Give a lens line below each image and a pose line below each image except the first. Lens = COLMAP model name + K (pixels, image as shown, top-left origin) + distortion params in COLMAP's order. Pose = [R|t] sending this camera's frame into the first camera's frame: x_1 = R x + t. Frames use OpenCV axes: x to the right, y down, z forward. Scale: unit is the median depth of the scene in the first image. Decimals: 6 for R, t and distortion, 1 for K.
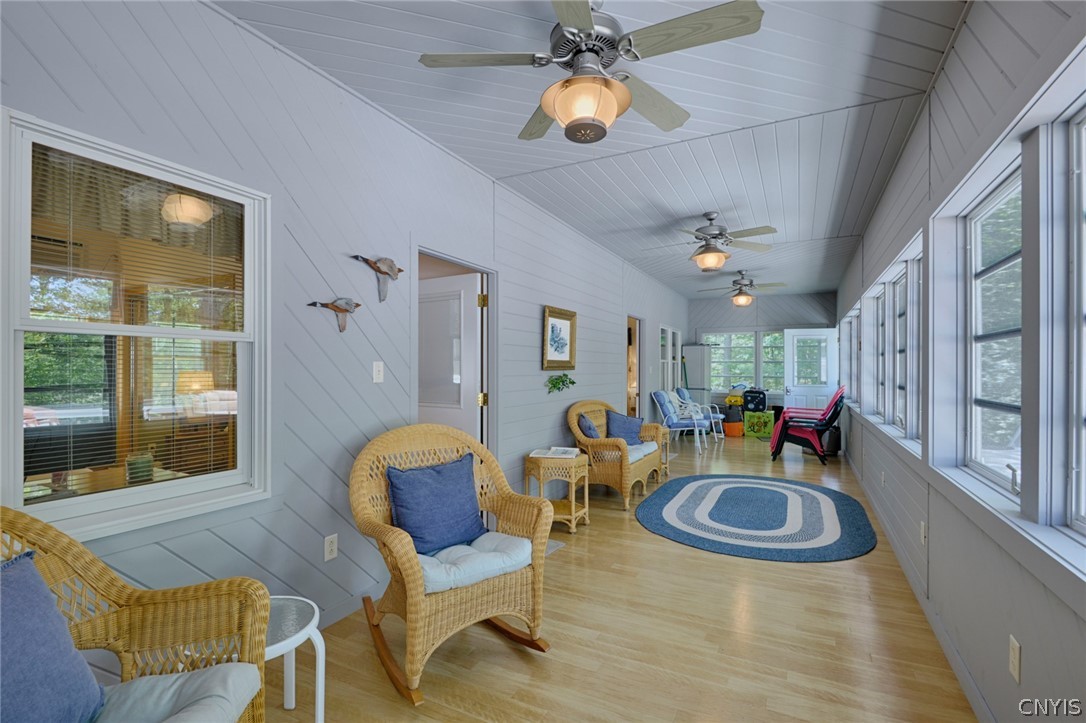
lens RADIAL K [[502.4, 0, 541.5], [0, 502.4, 364.2], [0, 0, 1]] dist [0.001234, 0.000234]
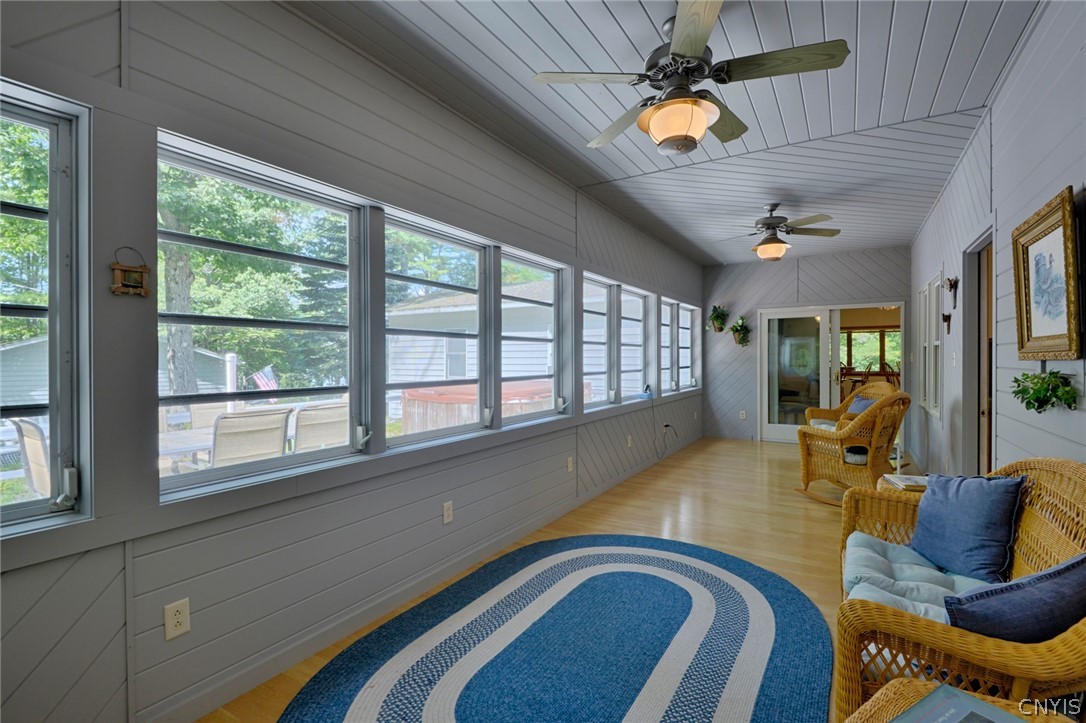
lens RADIAL K [[502.4, 0, 544.6], [0, 502.4, 360.1], [0, 0, 1]] dist [0.001234, 0.000234]
pose [[-0.997823, 0.000546, 0.065951, 0.555760], [0.000568, 1.000000, 0.000327, 0.015726], [-0.065951, 0.000364, -0.997823, 1.909954]]
